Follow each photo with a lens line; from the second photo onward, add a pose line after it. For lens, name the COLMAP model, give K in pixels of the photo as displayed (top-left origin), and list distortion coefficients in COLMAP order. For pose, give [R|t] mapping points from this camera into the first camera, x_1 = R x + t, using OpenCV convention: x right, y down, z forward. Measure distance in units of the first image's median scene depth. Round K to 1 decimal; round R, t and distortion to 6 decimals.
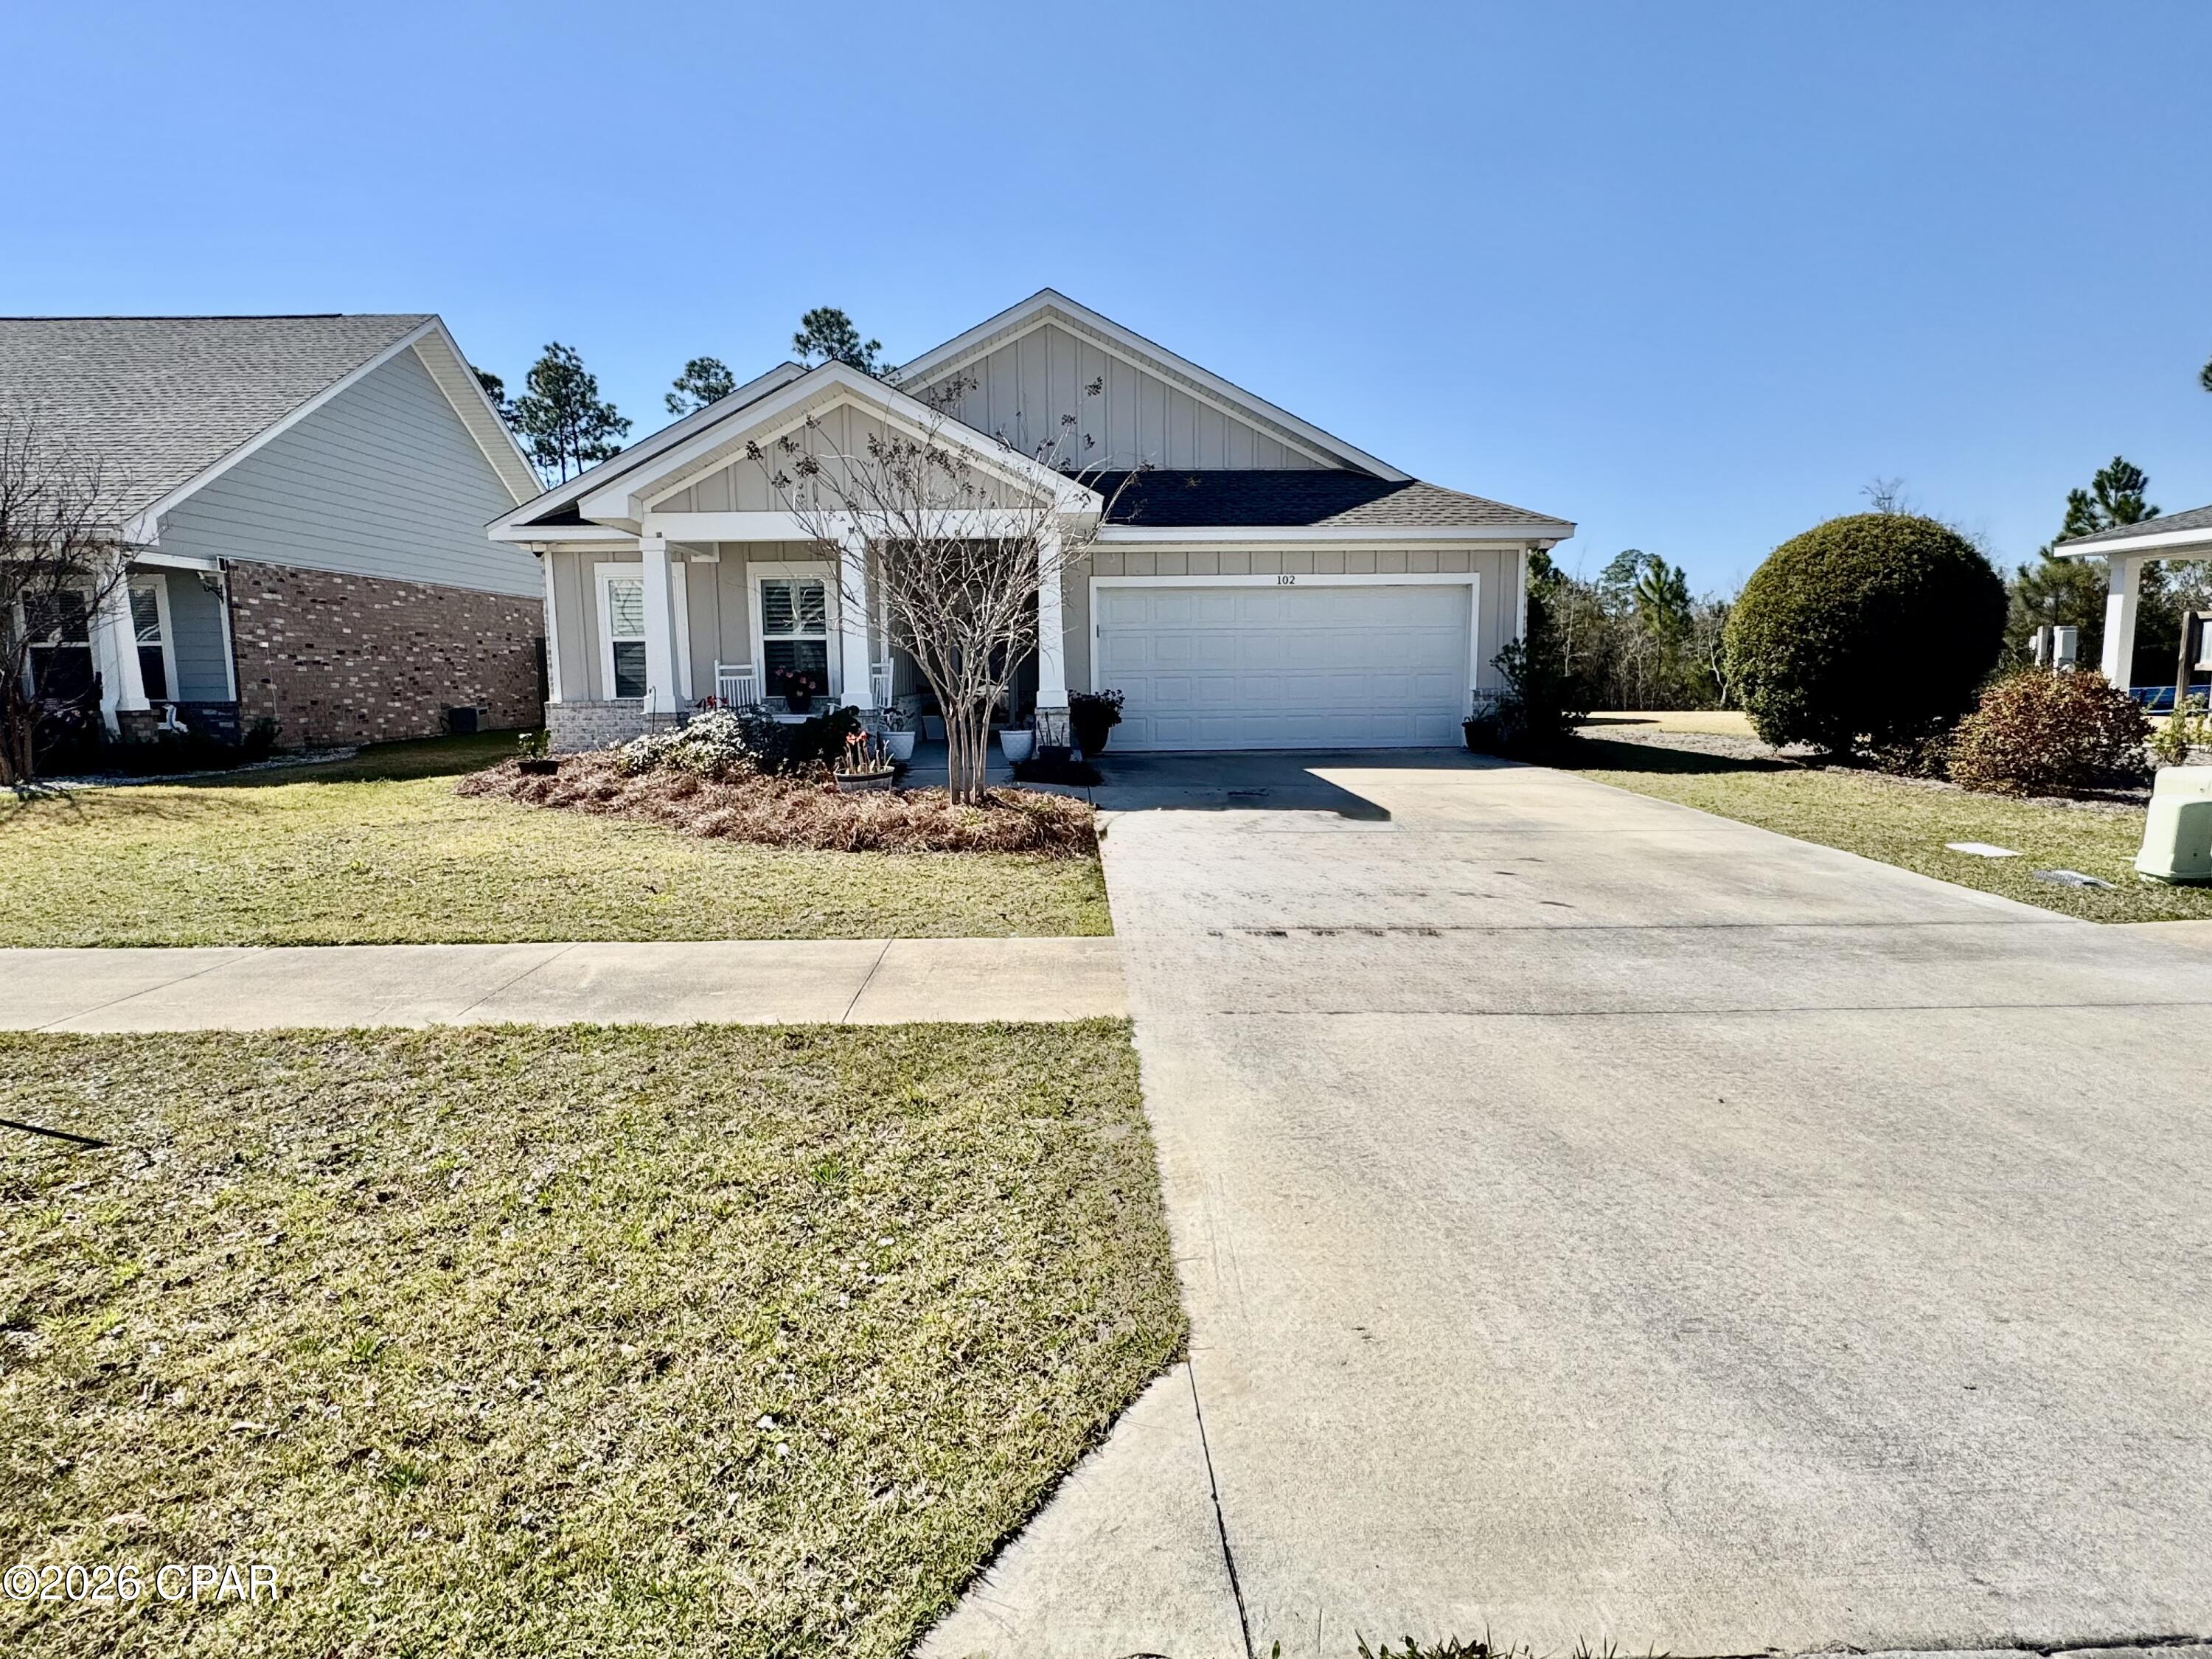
lens RADIAL K [[1195.8, 0, 1098.7], [0, 1195.8, 833.4], [0, 0, 1]] dist [-0.003160, 0.001599]
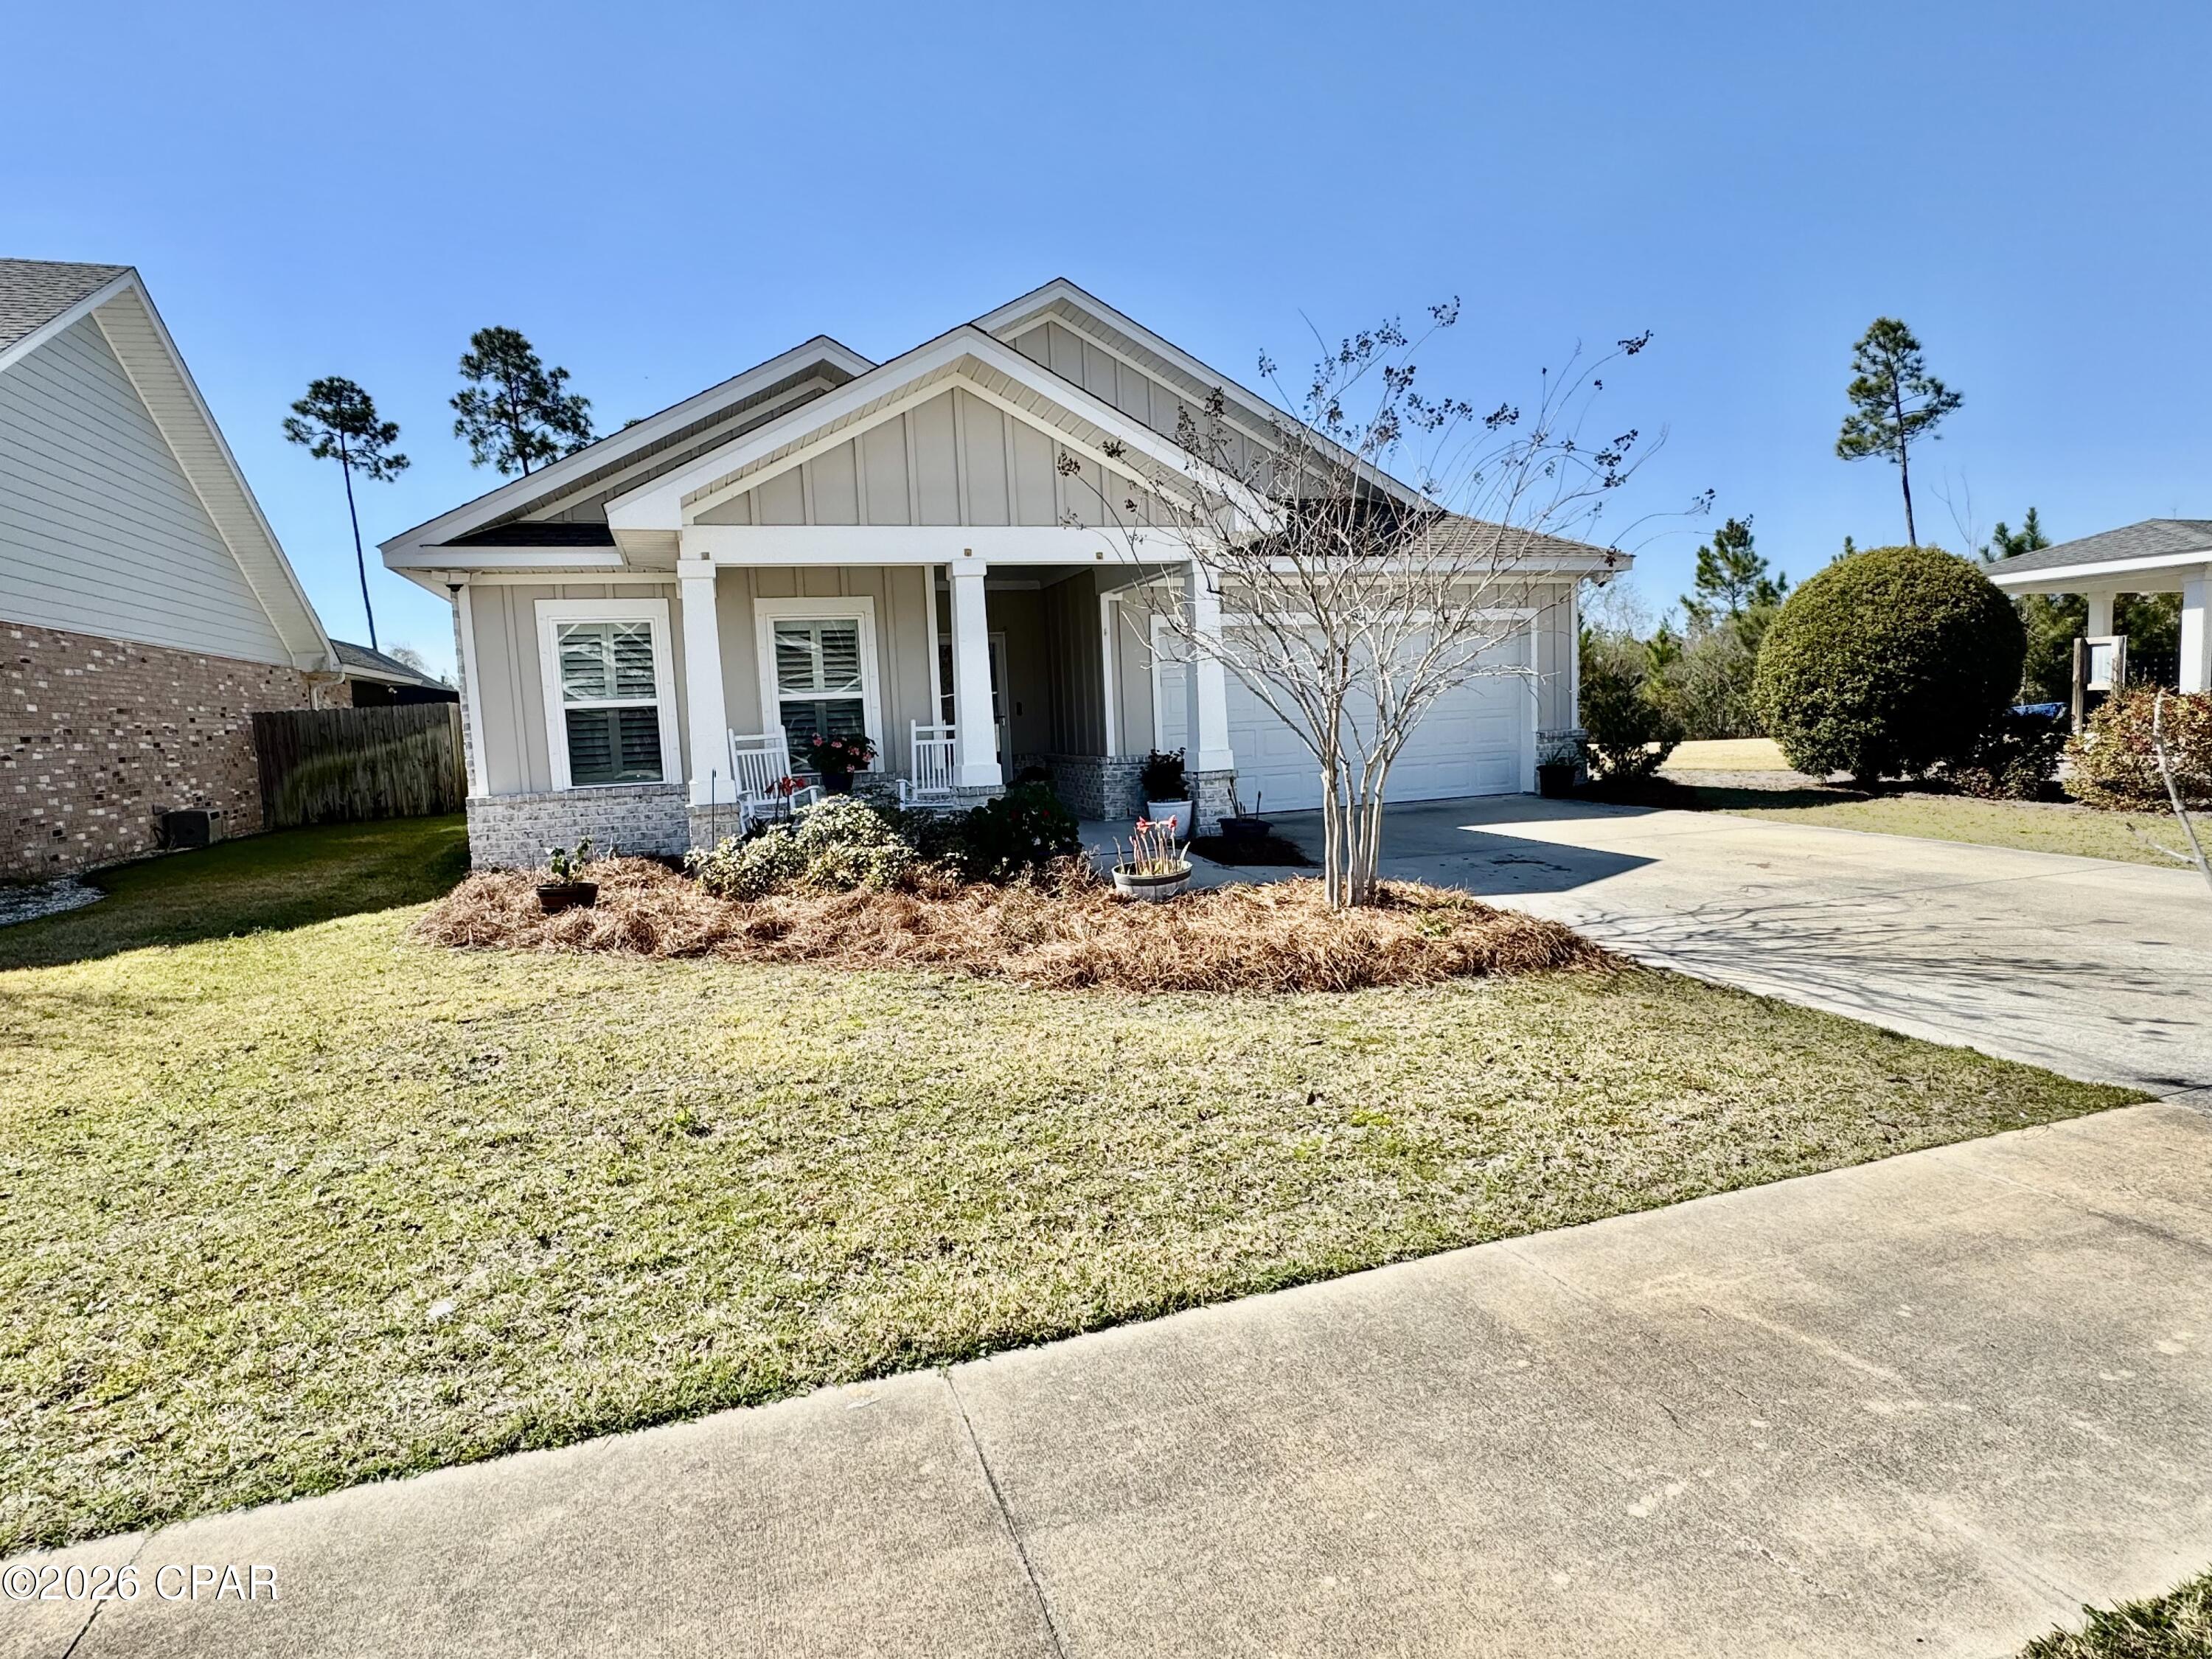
lens RADIAL K [[1195.8, 0, 1098.7], [0, 1195.8, 833.4], [0, 0, 1]] dist [-0.003160, 0.001599]
pose [[0.953182, -0.062136, 0.295944, -0.274459], [0.075915, 0.996490, -0.035287, -0.031220], [-0.292712, 0.056102, 0.954553, 0.194672]]
